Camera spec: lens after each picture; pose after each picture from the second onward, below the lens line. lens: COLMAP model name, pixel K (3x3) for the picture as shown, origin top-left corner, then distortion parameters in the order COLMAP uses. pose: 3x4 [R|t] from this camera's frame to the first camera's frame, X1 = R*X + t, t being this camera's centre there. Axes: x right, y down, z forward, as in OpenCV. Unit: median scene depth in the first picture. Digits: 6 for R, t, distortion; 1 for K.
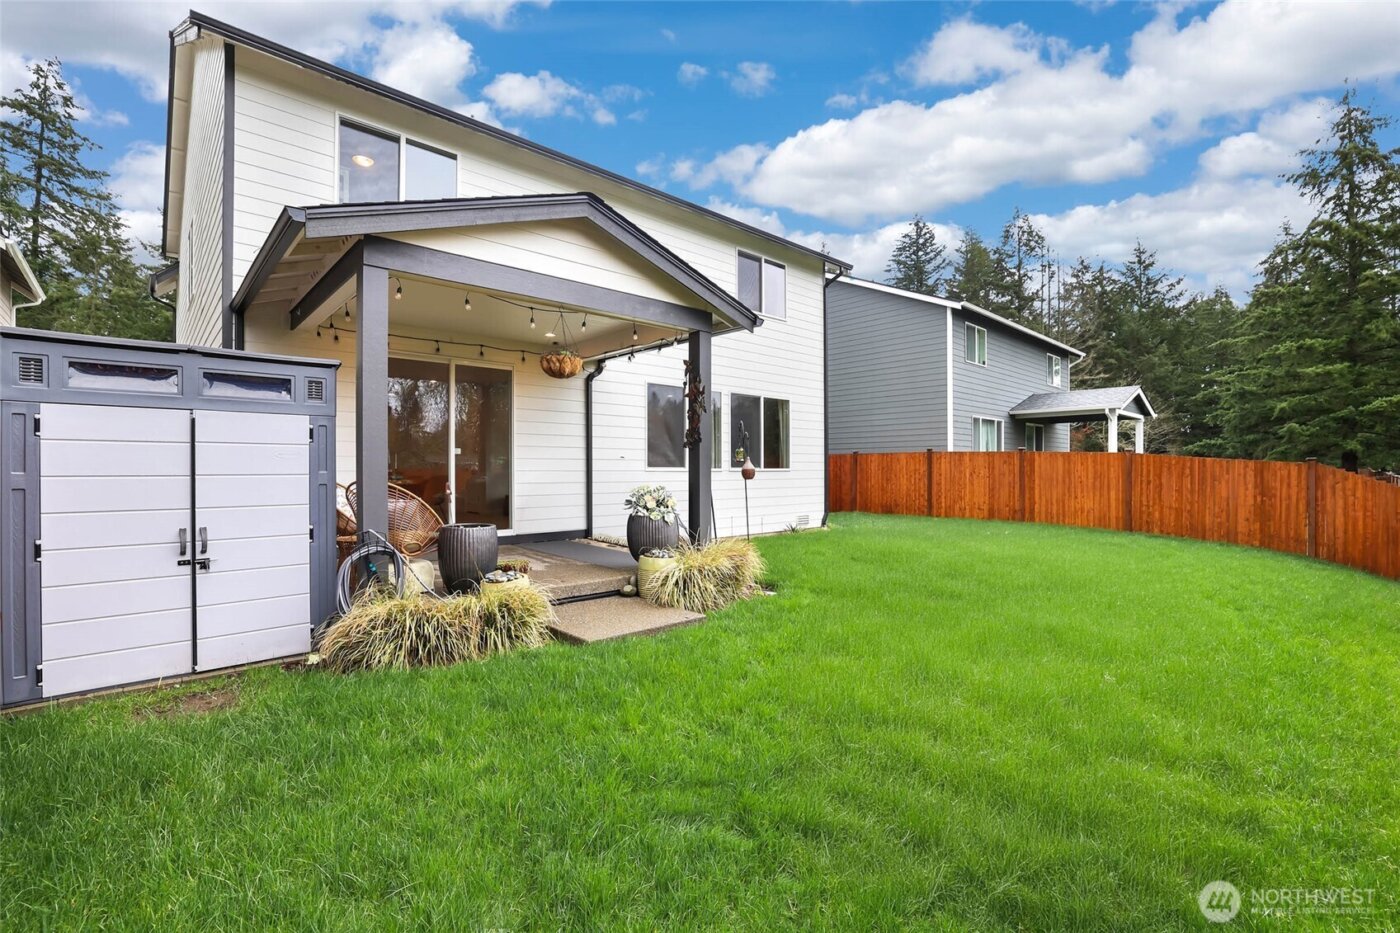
lens RADIAL K [[613.8, 0, 689.1], [0, 613.8, 474.2], [0, 0, 1]] dist [-0.000050, 0.001038]
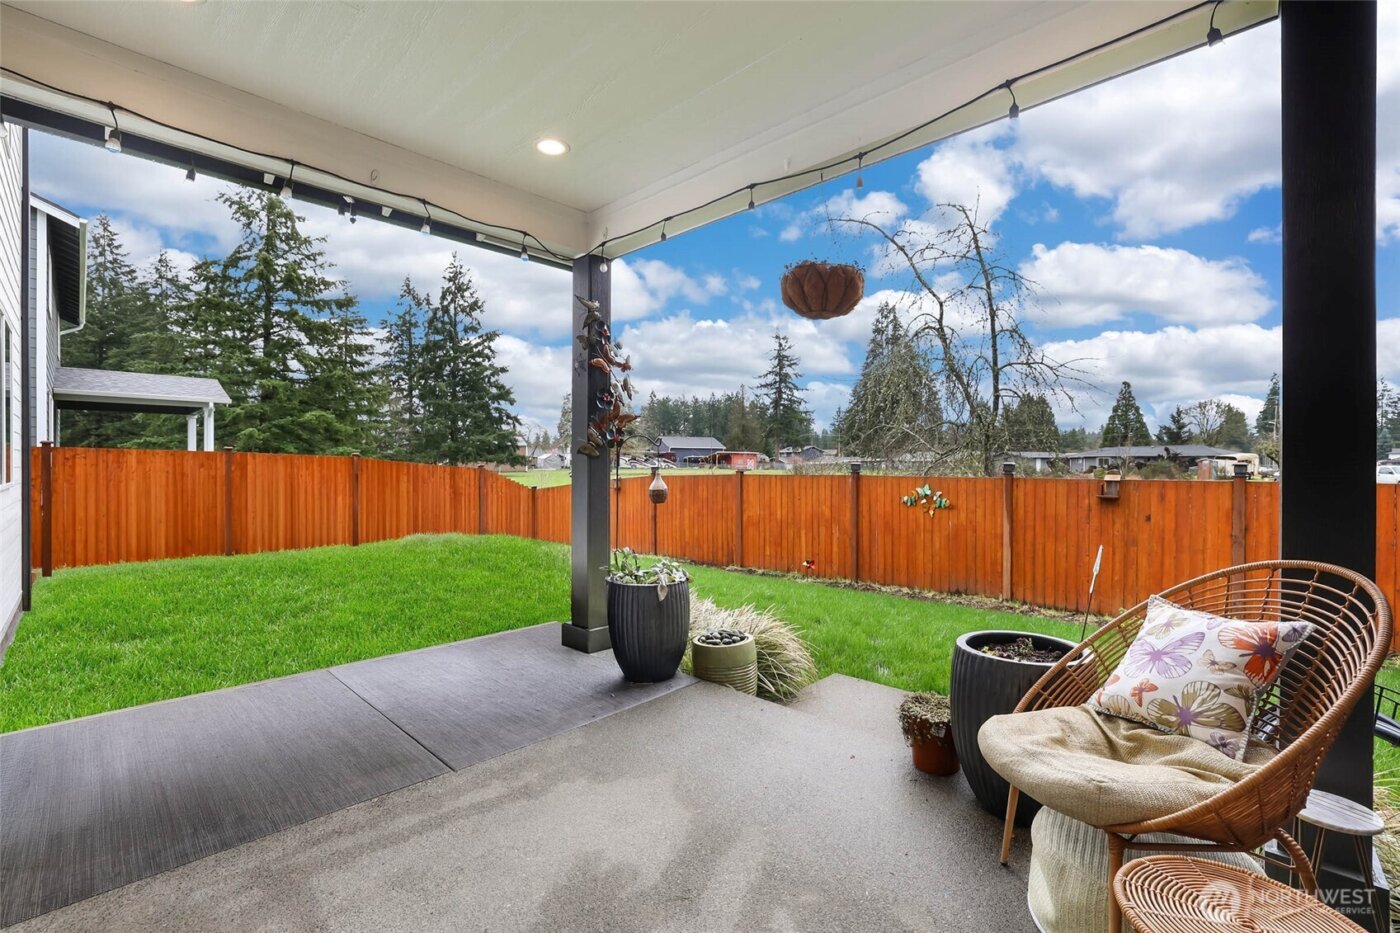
lens RADIAL K [[613.8, 0, 701.9], [0, 613.8, 464.8], [0, 0, 1]] dist [-0.000050, 0.001038]
pose [[-0.076428, 0.003271, 0.997070, -0.314589], [0.004495, 0.999986, -0.002936, -0.016900], [-0.997065, 0.004258, -0.076442, 0.493810]]
